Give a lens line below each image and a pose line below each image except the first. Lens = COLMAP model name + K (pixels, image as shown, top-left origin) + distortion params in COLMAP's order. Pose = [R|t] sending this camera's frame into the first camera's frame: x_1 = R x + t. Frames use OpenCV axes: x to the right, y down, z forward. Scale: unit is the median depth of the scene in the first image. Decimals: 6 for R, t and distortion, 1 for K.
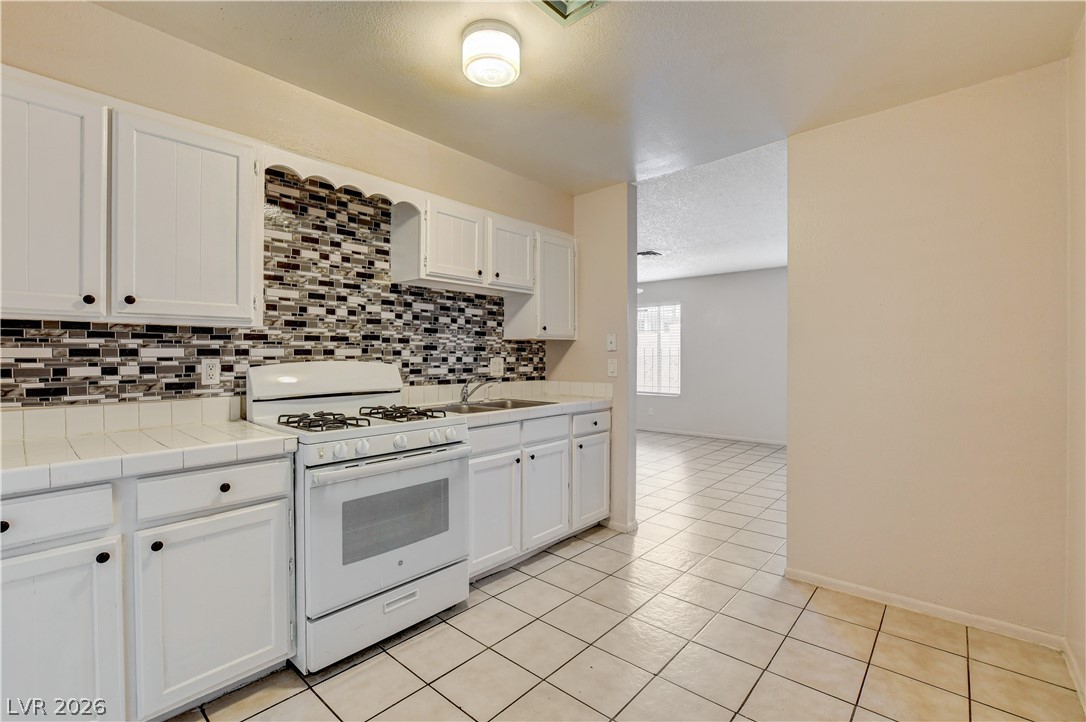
lens RADIAL K [[475.1, 0, 537.1], [0, 475.1, 362.9], [0, 0, 1]] dist [-0.018609, 0.001968]
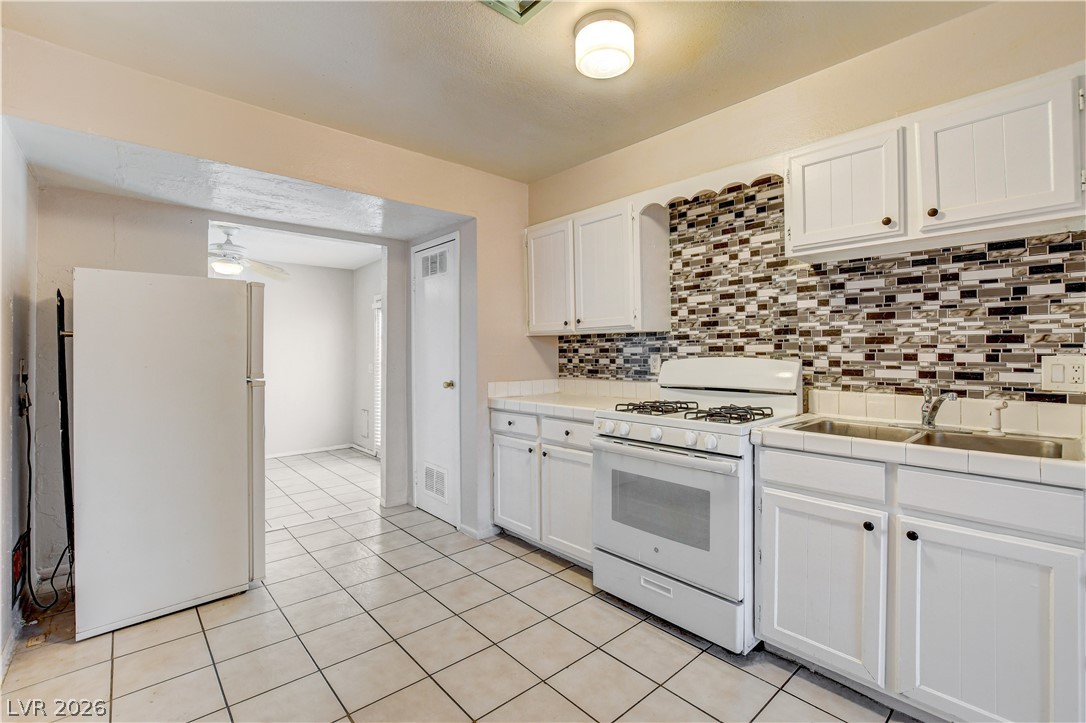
lens RADIAL K [[475.1, 0, 534.3], [0, 475.1, 347.4], [0, 0, 1]] dist [-0.018609, 0.001968]
pose [[-0.112306, -0.004438, -0.993664, 0.616047], [-0.006072, 0.999974, -0.003780, -0.018023], [0.993655, 0.005609, -0.112330, 0.660717]]
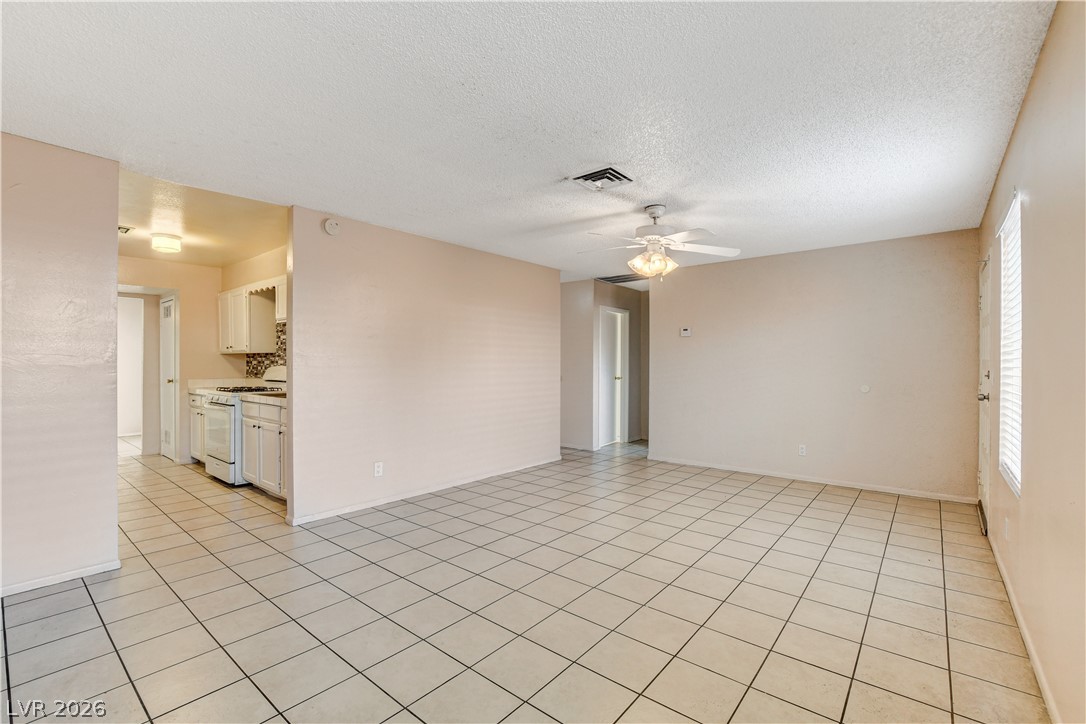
lens RADIAL K [[475.1, 0, 534.4], [0, 475.1, 361.2], [0, 0, 1]] dist [-0.018609, 0.001968]
pose [[0.036263, 0.001648, -0.999341, 1.711426], [-0.012889, 0.999916, 0.001181, -0.041636], [0.999259, 0.012838, 0.036281, 1.984472]]
